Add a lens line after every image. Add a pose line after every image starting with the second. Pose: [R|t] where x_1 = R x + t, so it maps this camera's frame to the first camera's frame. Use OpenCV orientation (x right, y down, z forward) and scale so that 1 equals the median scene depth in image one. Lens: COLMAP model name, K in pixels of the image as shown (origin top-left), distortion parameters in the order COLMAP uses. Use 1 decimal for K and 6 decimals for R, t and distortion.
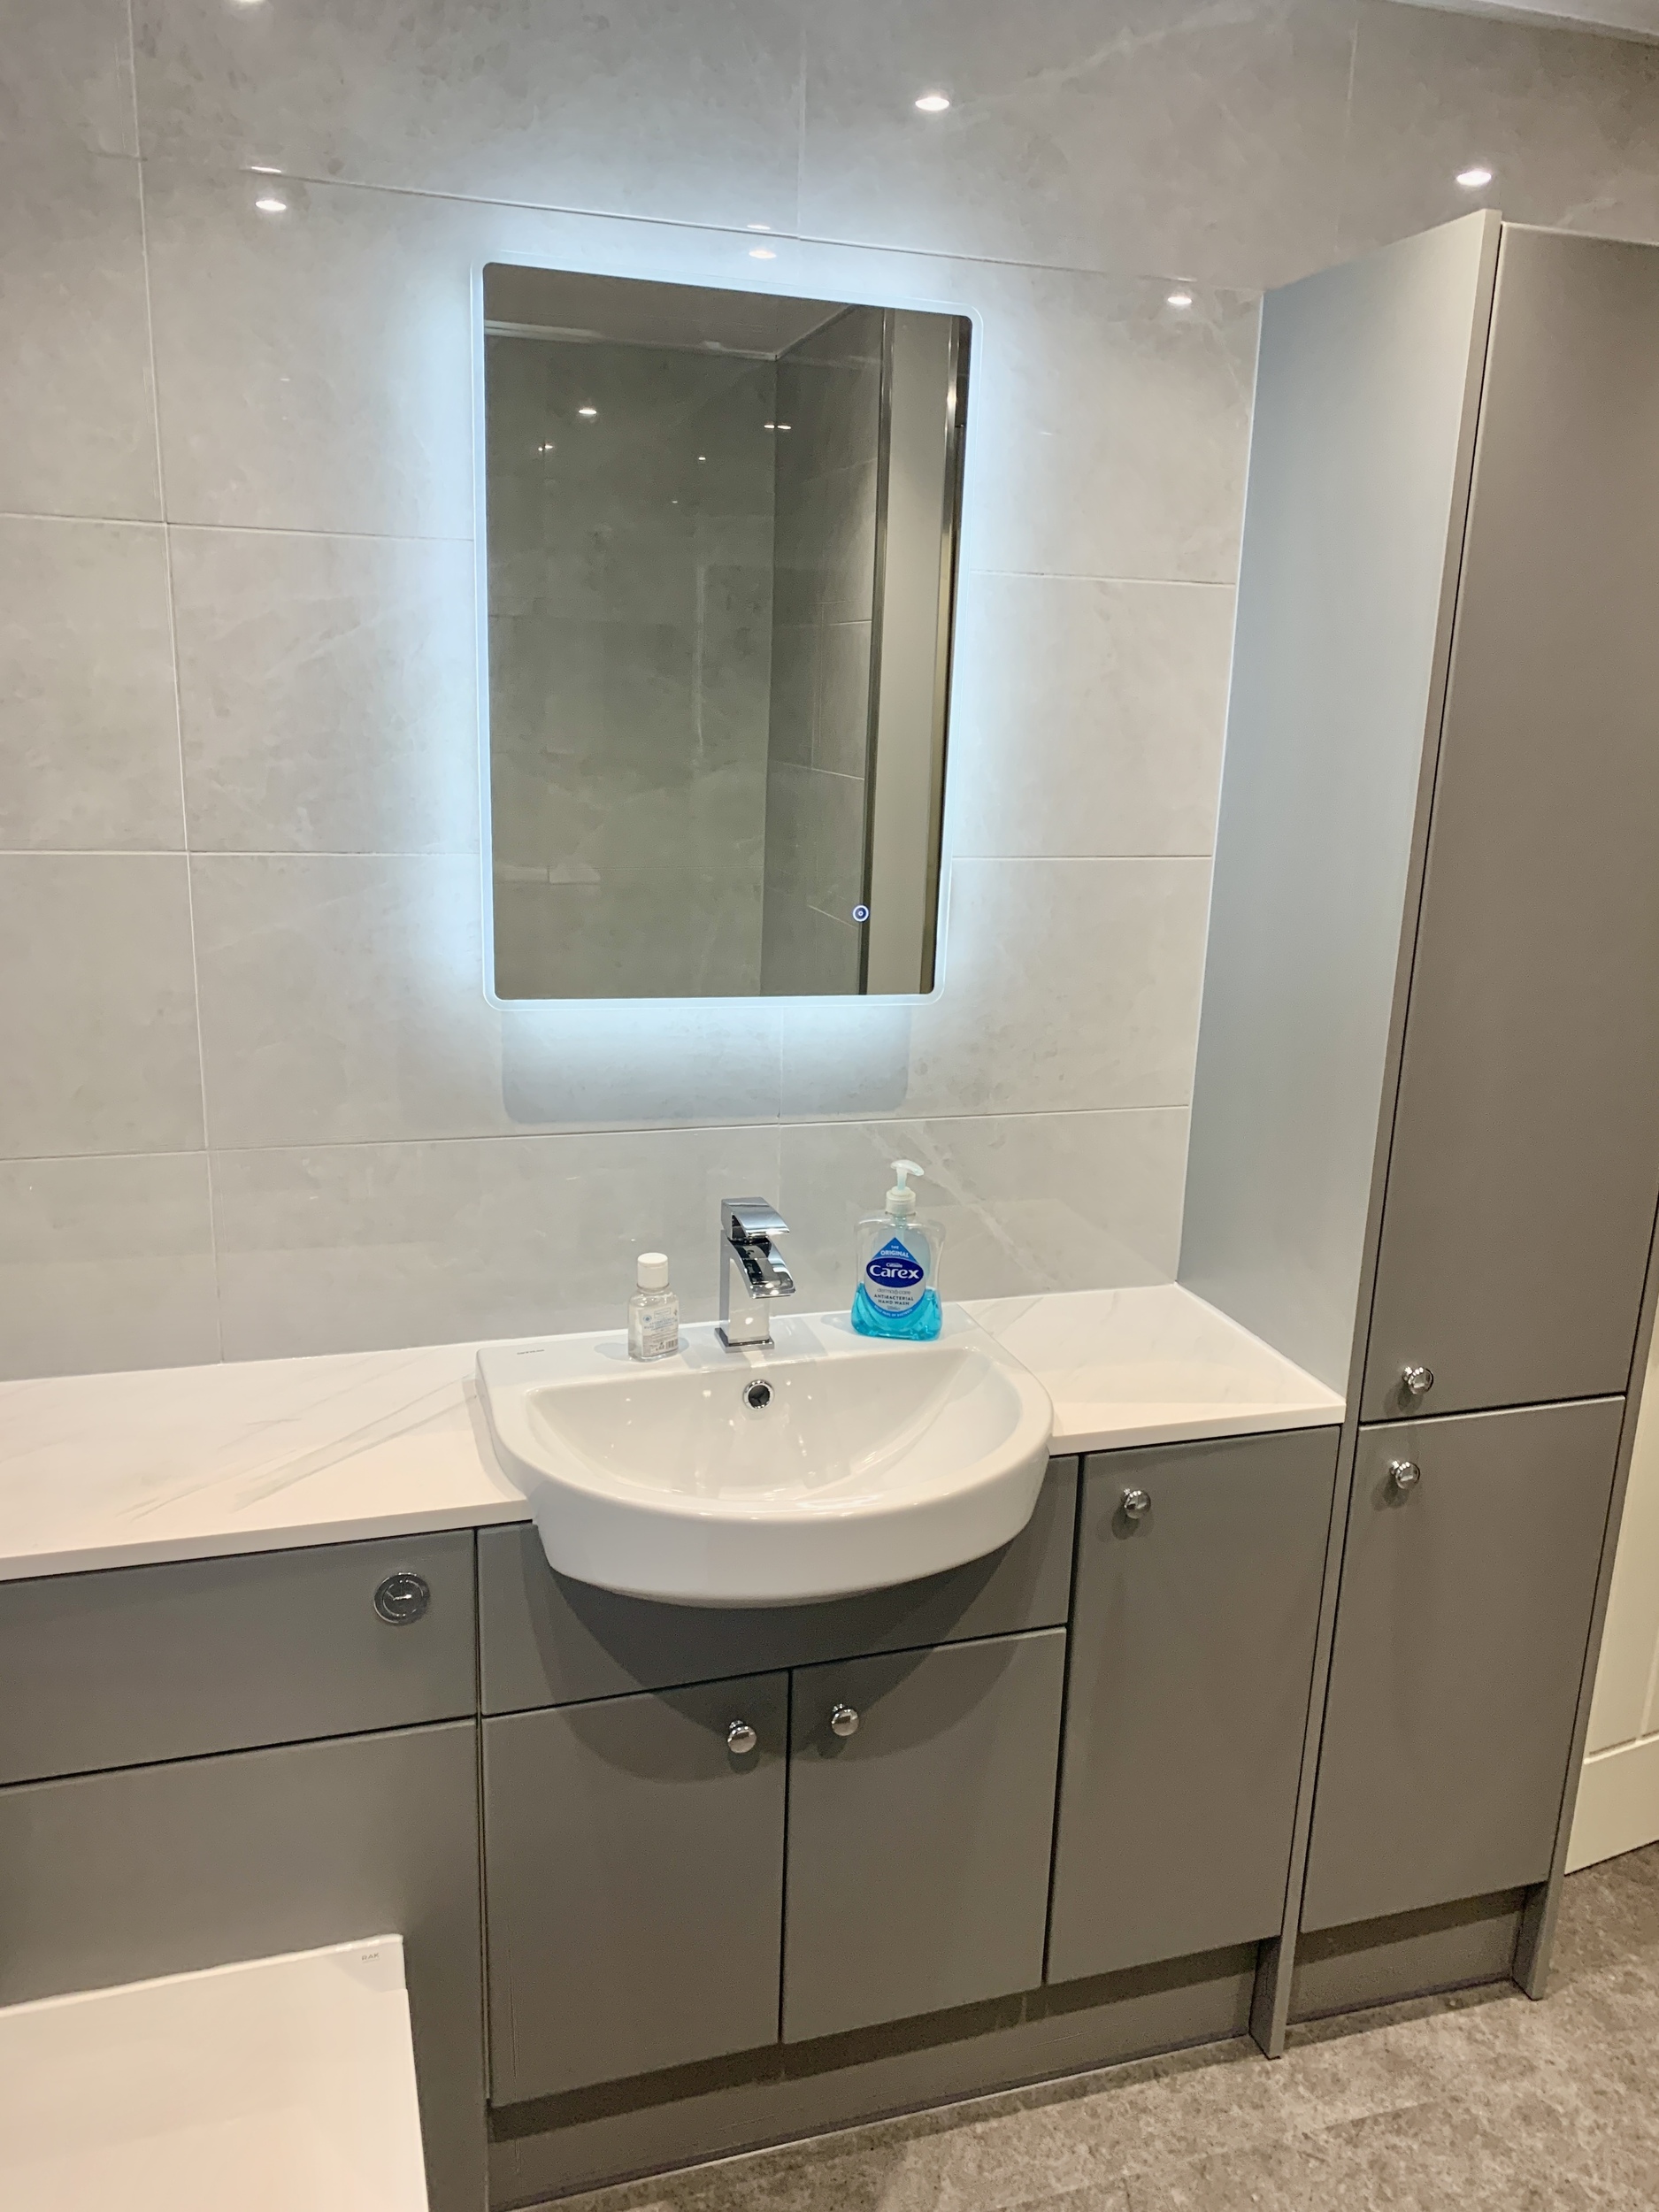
lens RADIAL K [[1678.7, 0, 825.4], [0, 1678.7, 1129.1], [0, 0, 1]] dist [0.039306, -0.044088]
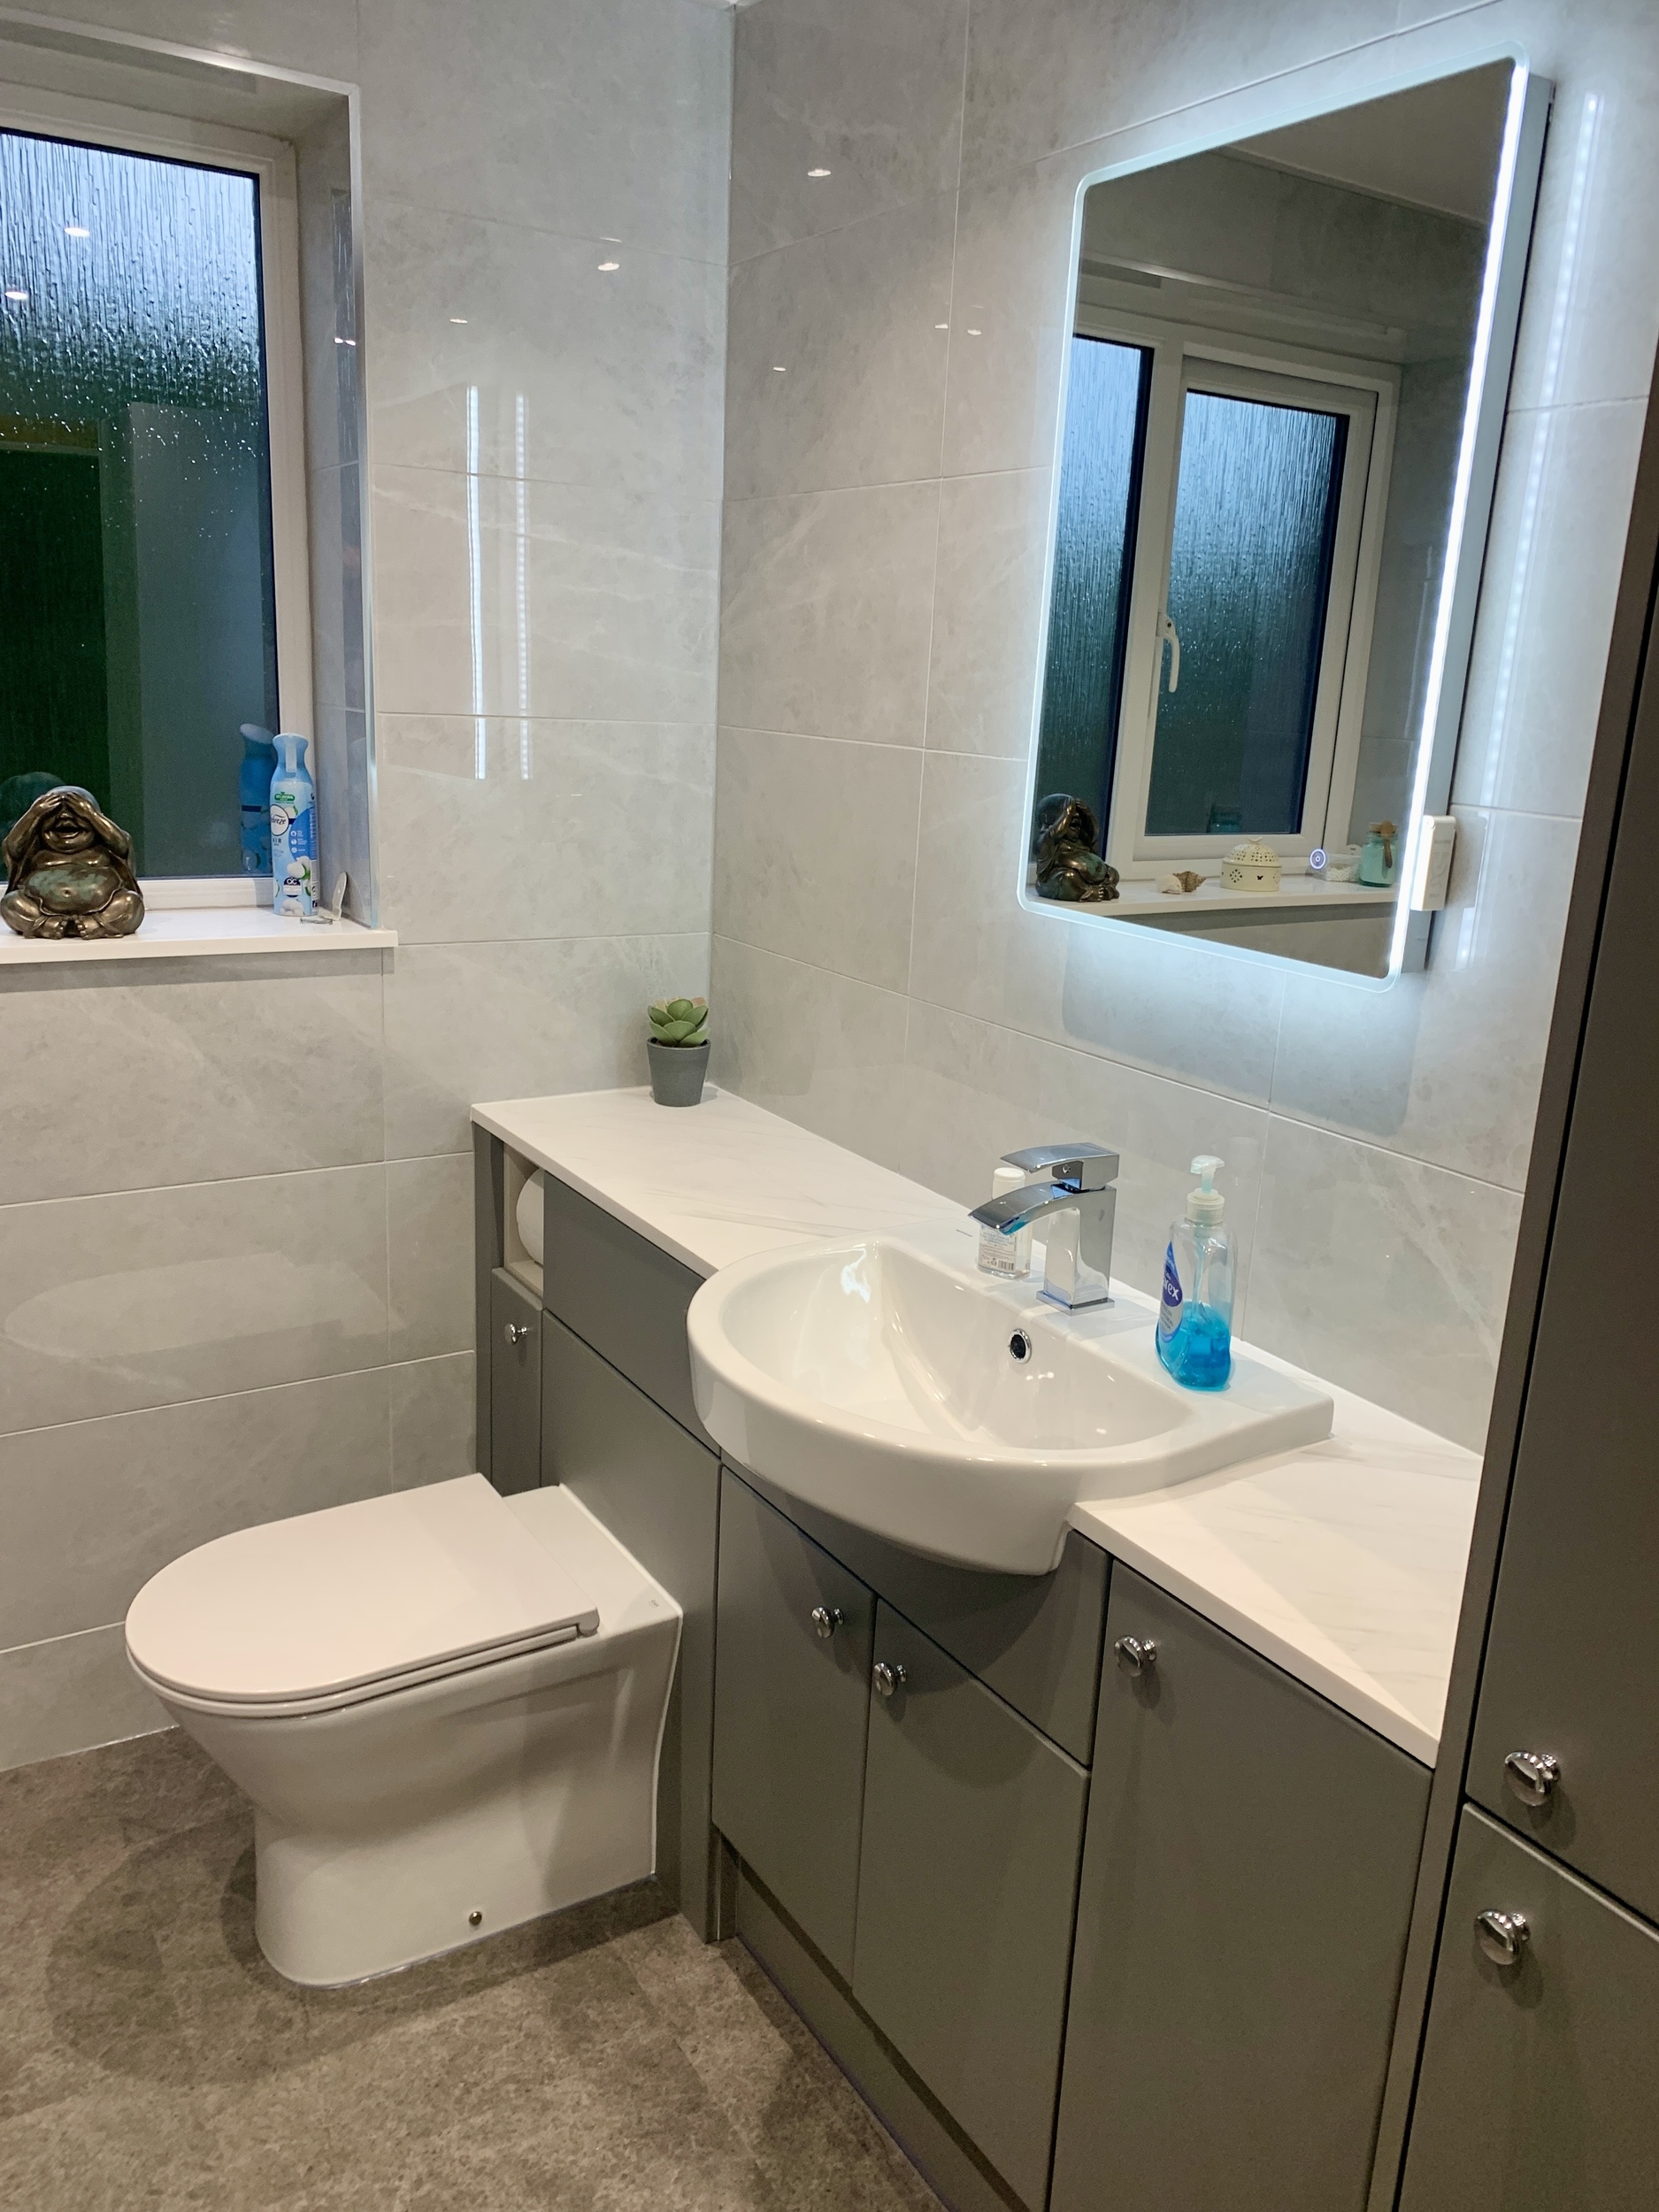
lens RADIAL K [[1678.7, 0, 811.8], [0, 1678.7, 1106.8], [0, 0, 1]] dist [0.039306, -0.044088]
pose [[0.242278, 0.220774, -0.944754, 0.768291], [-0.283114, 0.947472, 0.148806, -0.070626], [0.927980, 0.231421, 0.292056, 0.586602]]
